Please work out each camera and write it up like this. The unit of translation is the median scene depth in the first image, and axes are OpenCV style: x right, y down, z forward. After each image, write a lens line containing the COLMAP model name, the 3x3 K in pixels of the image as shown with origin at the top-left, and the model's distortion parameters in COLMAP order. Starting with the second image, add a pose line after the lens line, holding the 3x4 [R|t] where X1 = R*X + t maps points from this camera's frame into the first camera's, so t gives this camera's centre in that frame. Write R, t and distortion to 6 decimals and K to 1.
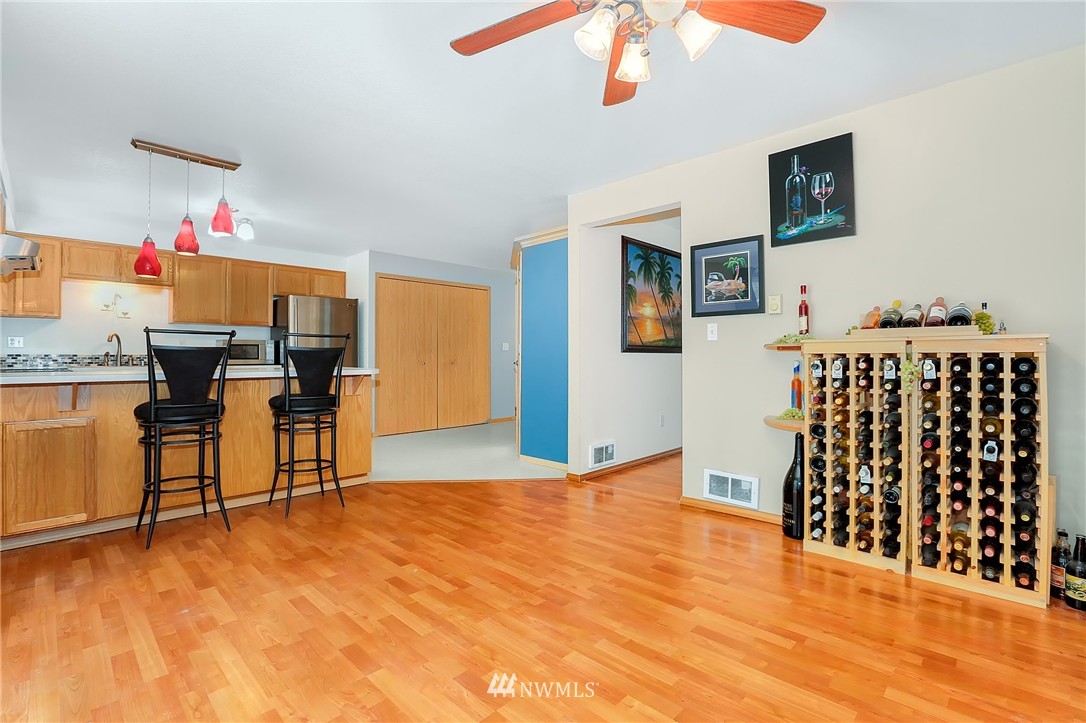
lens RADIAL K [[489.5, 0, 539.0], [0, 489.5, 360.4], [0, 0, 1]] dist [-0.029833, 0.000876]
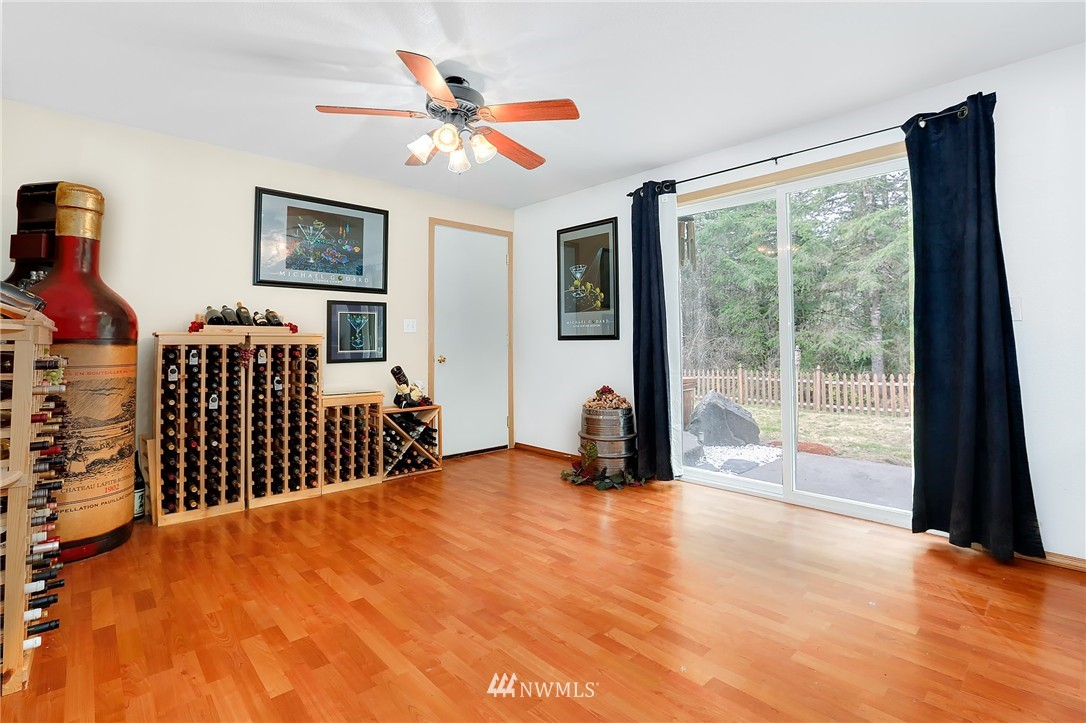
lens RADIAL K [[507.8, 0, 541.1], [0, 507.8, 326.7], [0, 0, 1]] dist [-0.114019, 0.074291]
pose [[-0.998659, 0.012614, 0.050203, -0.117731], [0.011199, 0.999535, -0.028375, -0.015804], [-0.050538, -0.027775, -0.998336, 1.957482]]
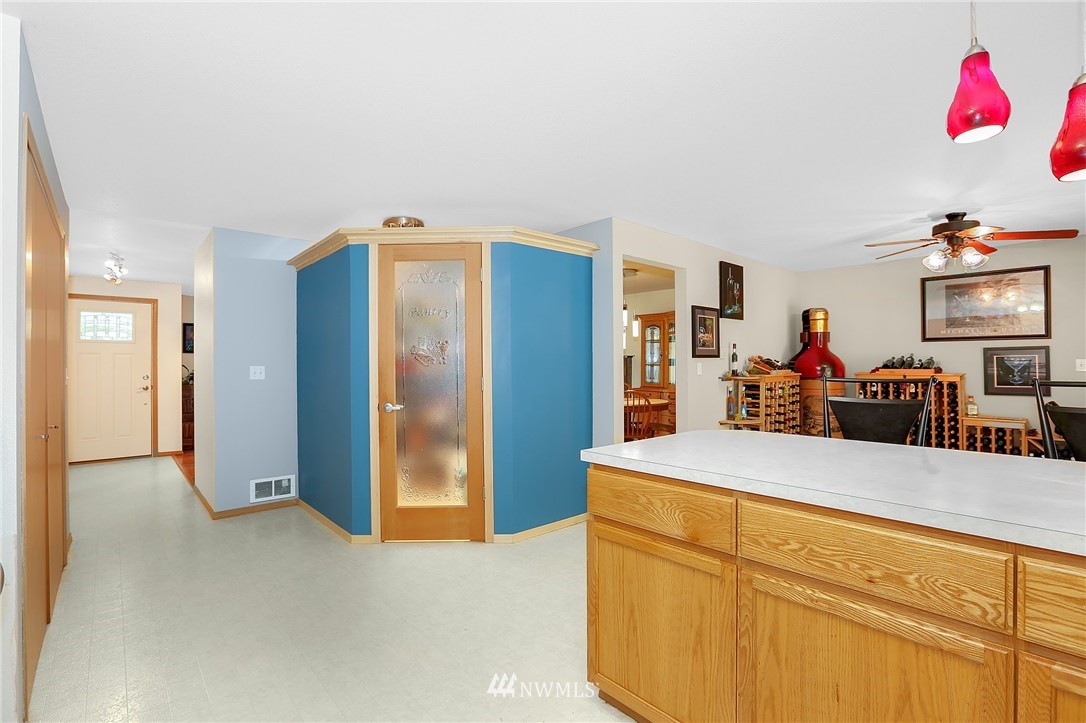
lens RADIAL K [[489.5, 0, 539.0], [0, 489.5, 360.4], [0, 0, 1]] dist [-0.029833, 0.000876]
pose [[0.067967, 0.011771, 0.997618, -1.759576], [0.012567, 0.999841, -0.012654, -0.110650], [-0.997608, 0.013397, 0.067808, 2.204723]]
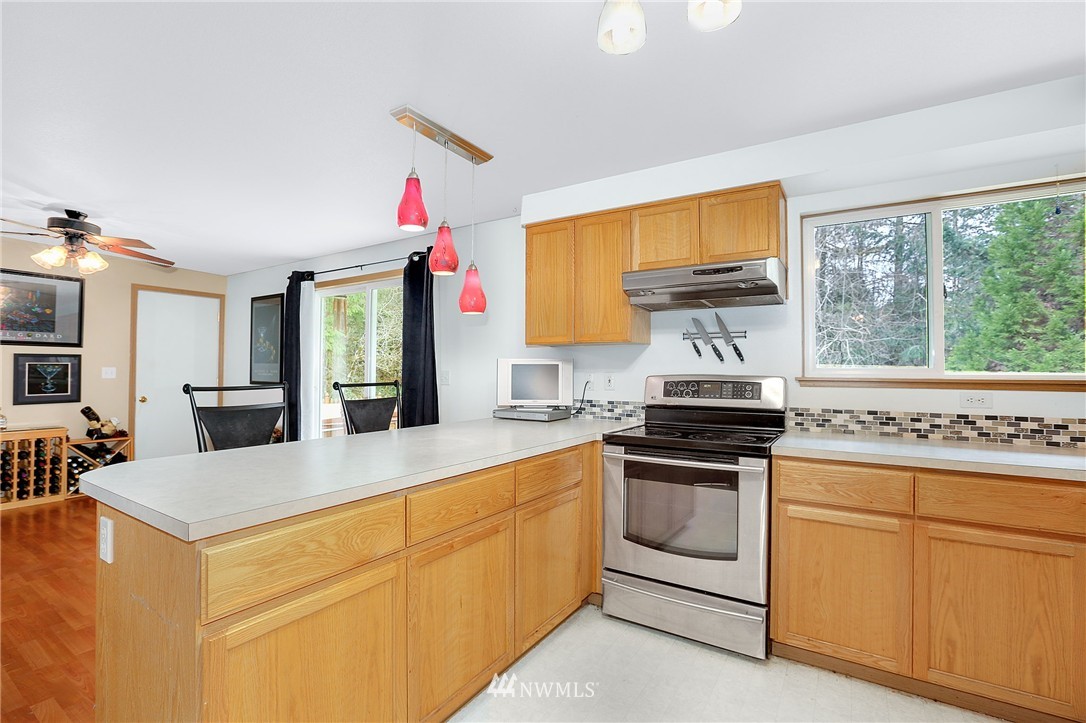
lens RADIAL K [[489.5, 0, 539.0], [0, 489.5, 360.4], [0, 0, 1]] dist [-0.029833, 0.000876]
pose [[-0.980461, -0.005502, -0.196638, -1.149057], [-0.002678, 0.999889, -0.014626, -0.119114], [0.196697, -0.013814, -0.980367, 2.723115]]
